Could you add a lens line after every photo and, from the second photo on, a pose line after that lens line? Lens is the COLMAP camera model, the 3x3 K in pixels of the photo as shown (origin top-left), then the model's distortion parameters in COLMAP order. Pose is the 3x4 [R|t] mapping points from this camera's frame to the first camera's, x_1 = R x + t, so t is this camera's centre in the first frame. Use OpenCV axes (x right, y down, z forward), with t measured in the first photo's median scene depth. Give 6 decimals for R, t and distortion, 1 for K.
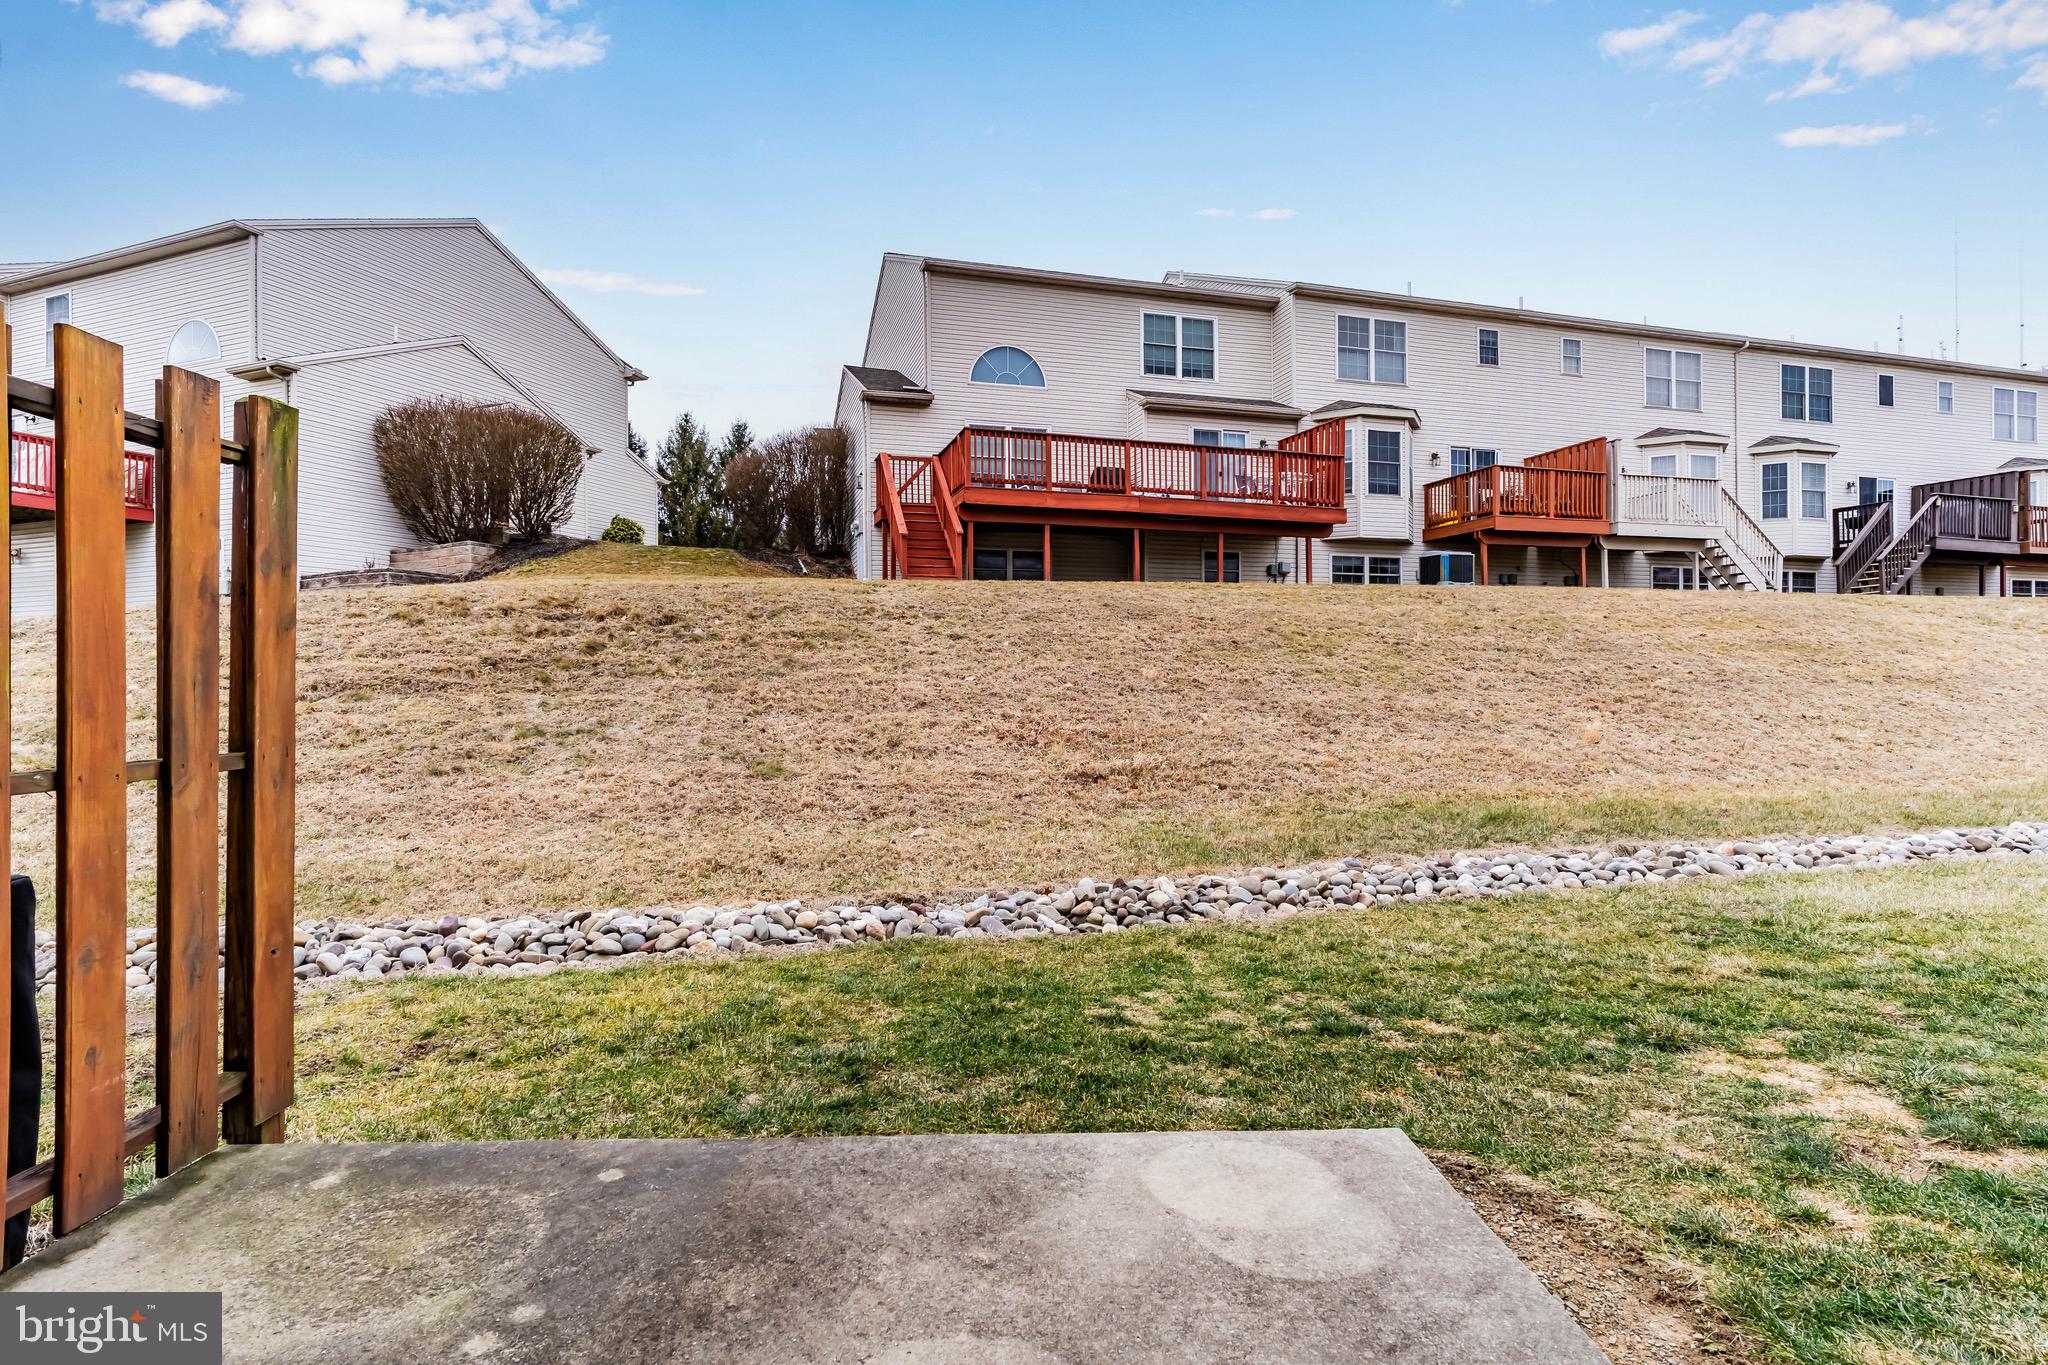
lens RADIAL K [[1035.2, 0, 1024.0], [0, 1035.2, 682.5], [0, 0, 1]] dist [-0.003422, 0.000076]
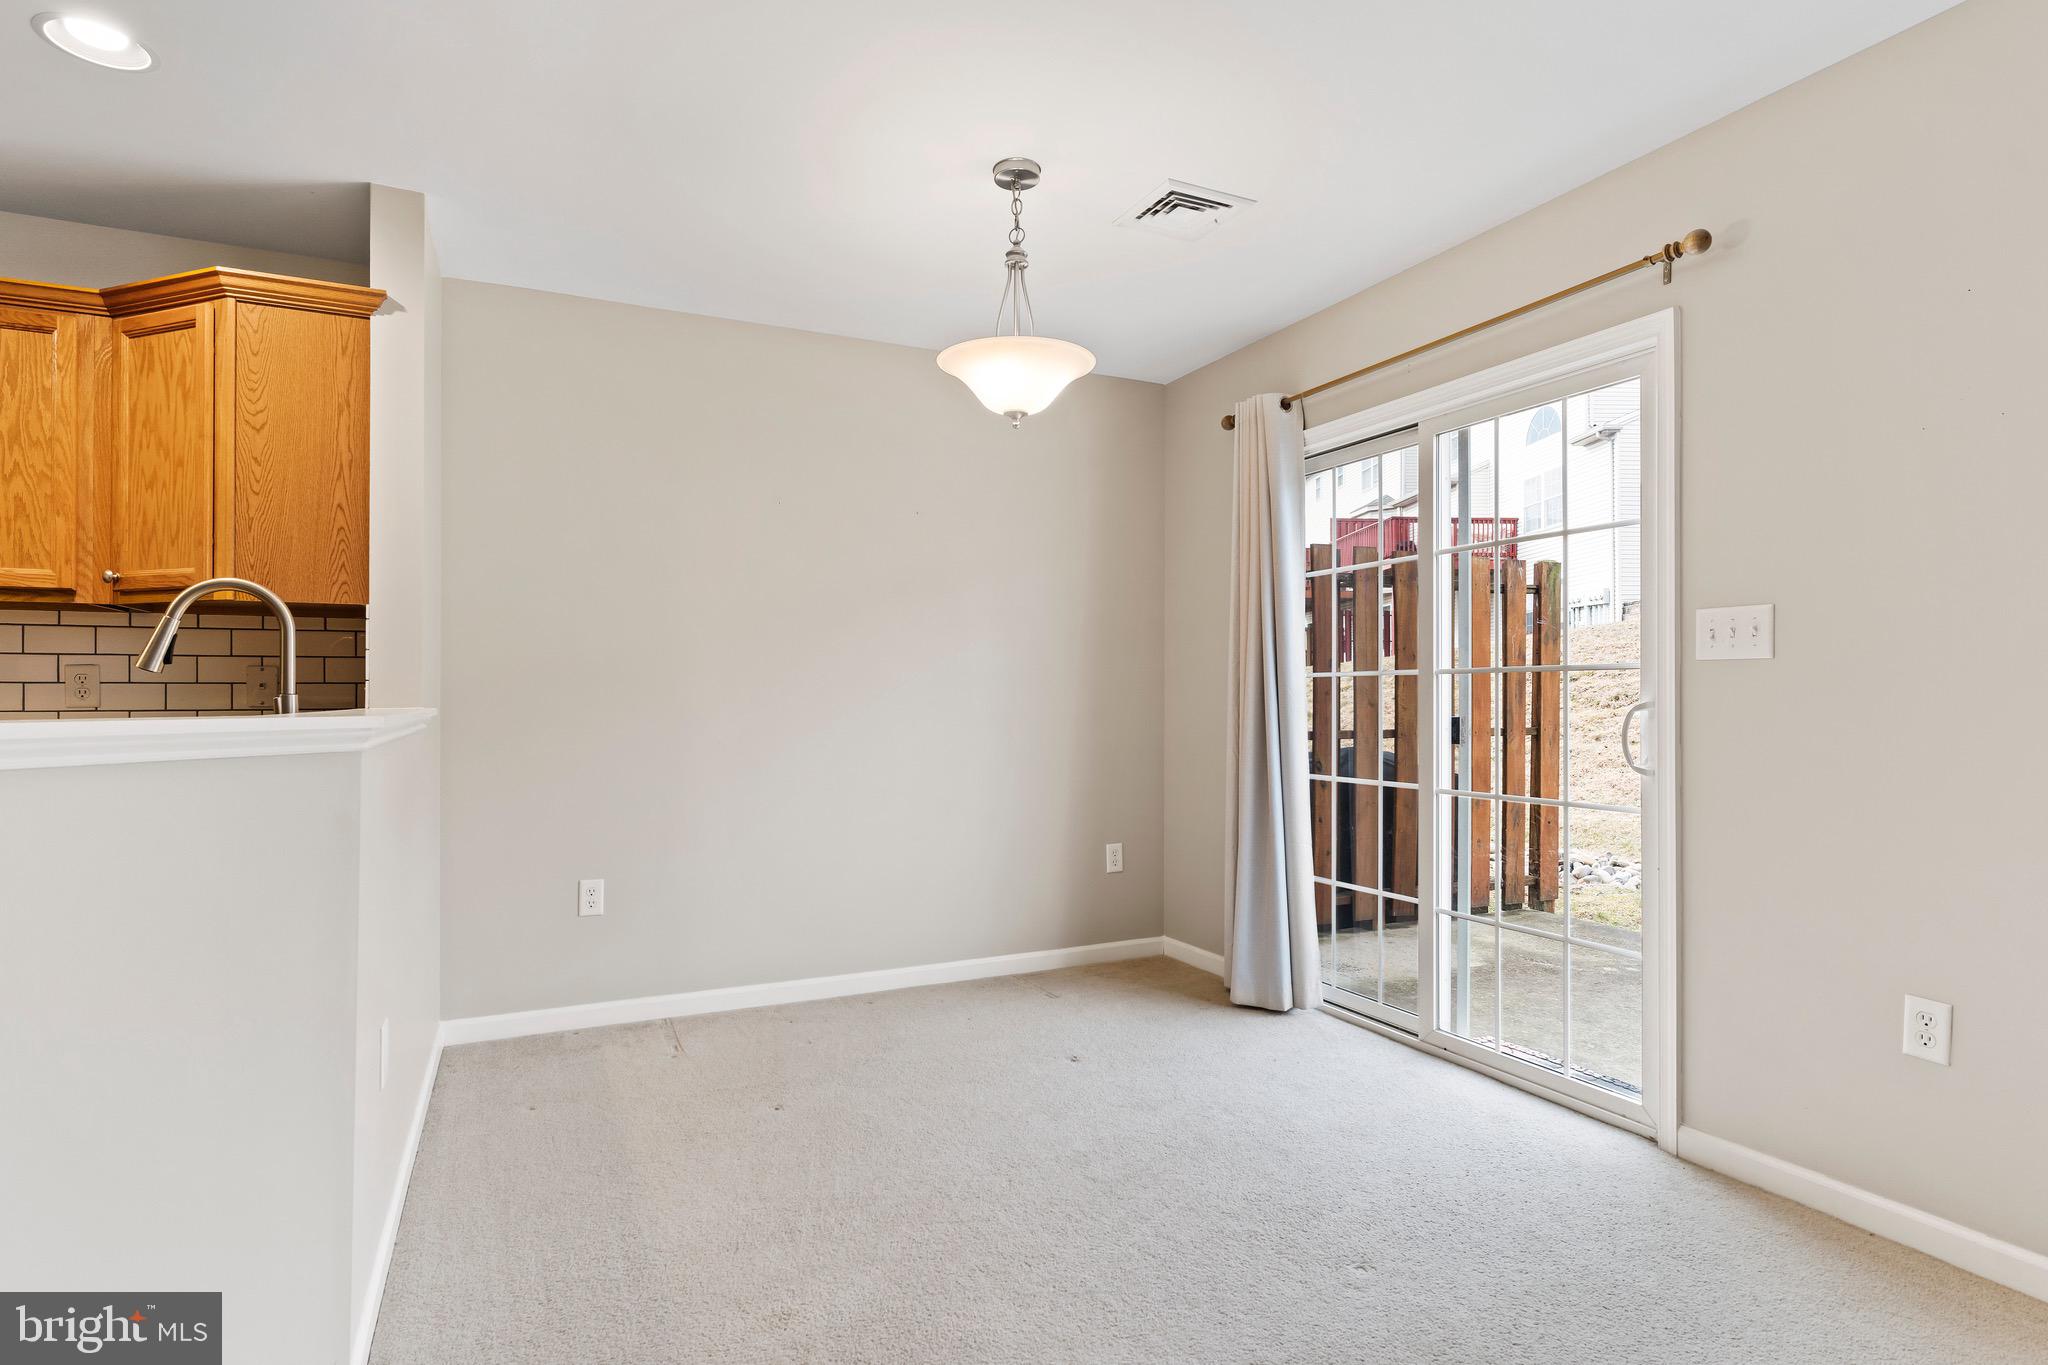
lens RADIAL K [[1040.5, 0, 1018.1], [0, 1040.5, 695.2], [0, 0, 1]] dist [-0.004236, -0.000367]
pose [[0.406700, 0.002668, -0.913558, 0.195020], [-0.001611, 0.999996, 0.002204, -0.000349], [0.913561, 0.000575, 0.406702, -0.216207]]
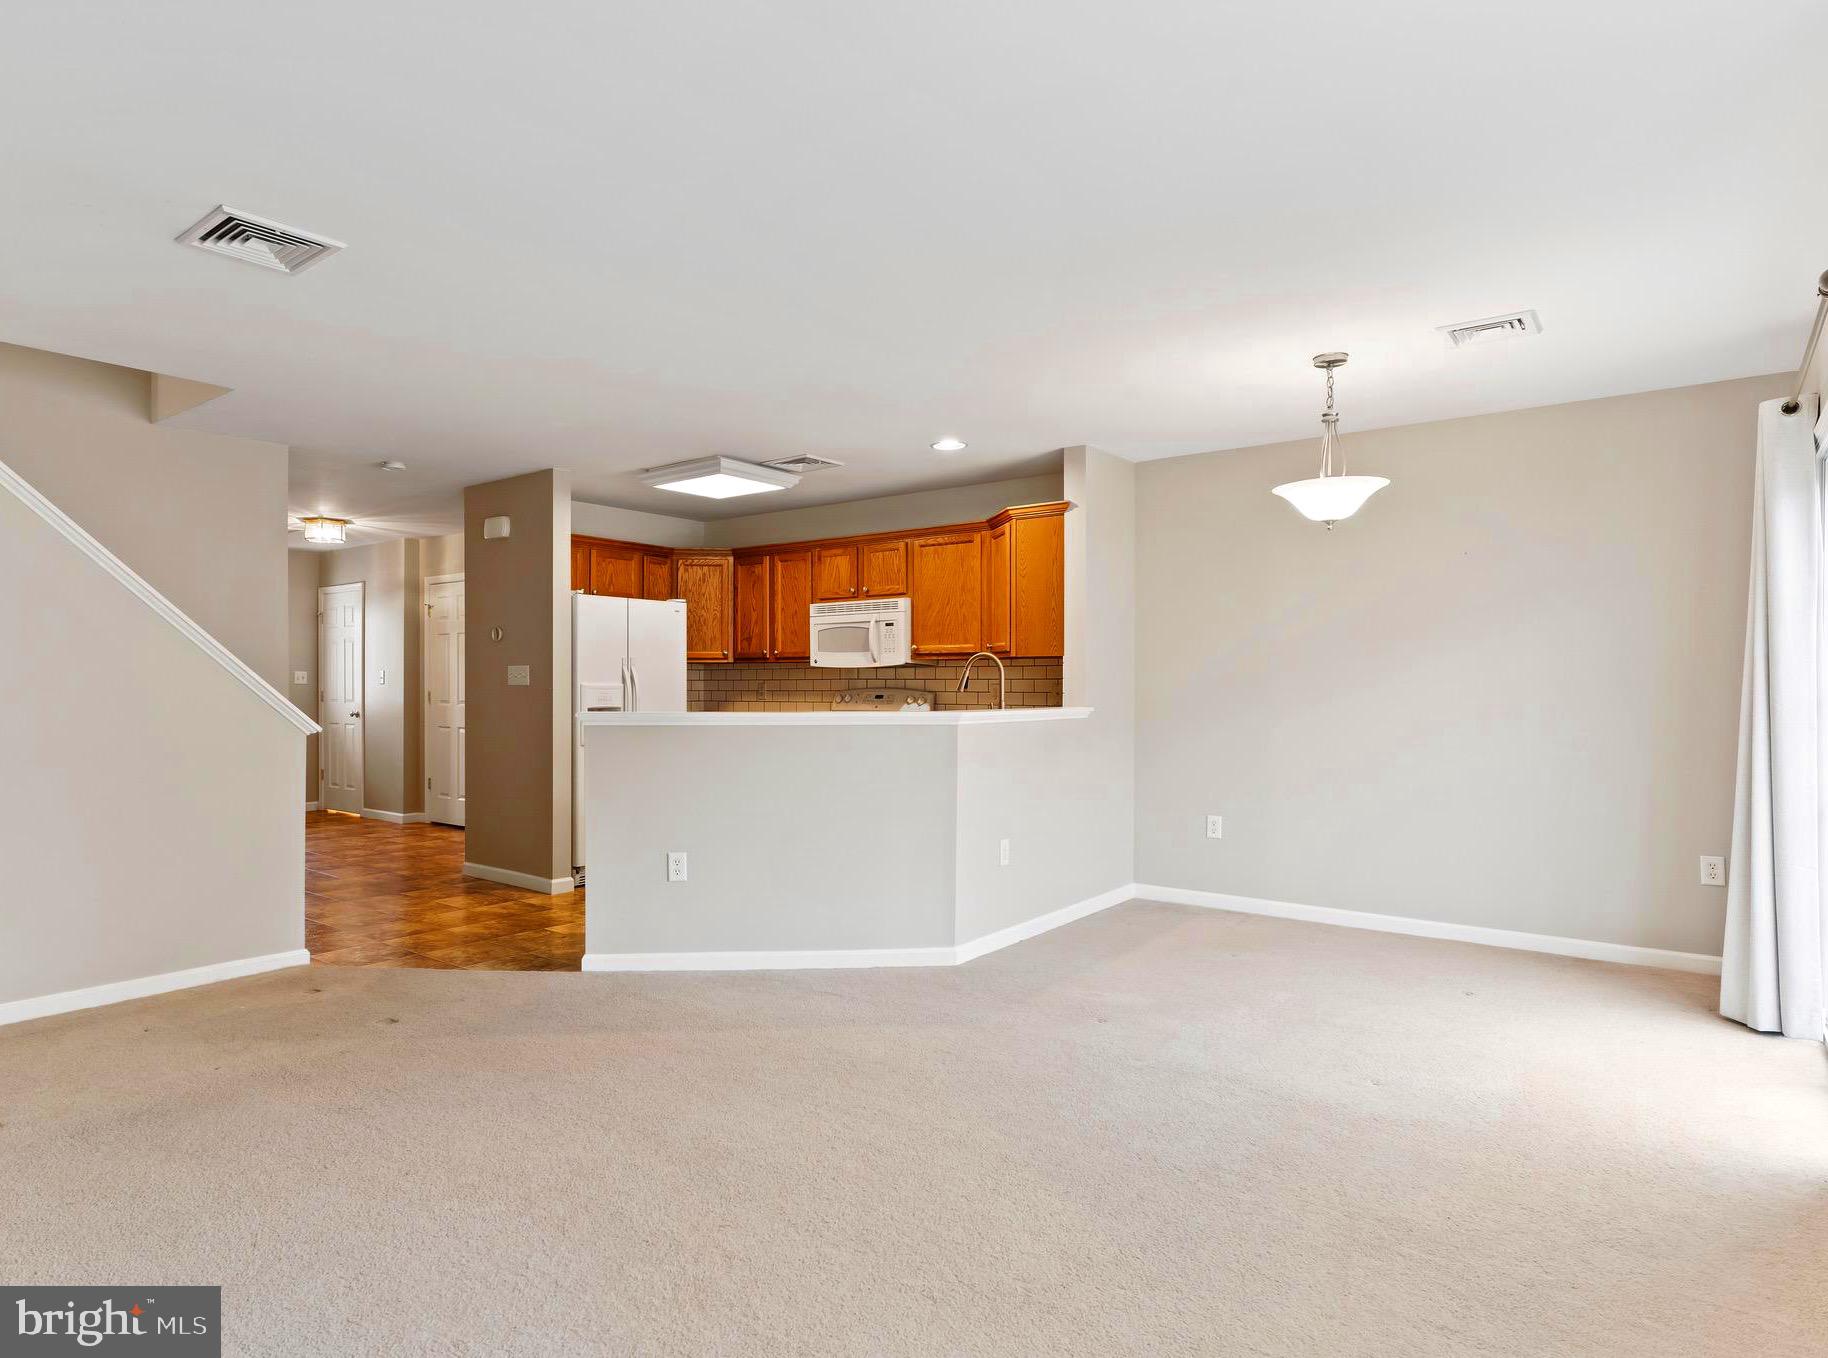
lens RADIAL K [[1068.5, 0, 811.3], [0, 1068.5, 685.3], [0, 0, 1]] dist [-0.001523, -0.000221]
pose [[-0.662527, 0.004506, -0.749025, 0.380537], [0.000853, 0.999986, 0.005261, -0.010044], [0.749038, 0.002846, -0.662521, 0.001512]]
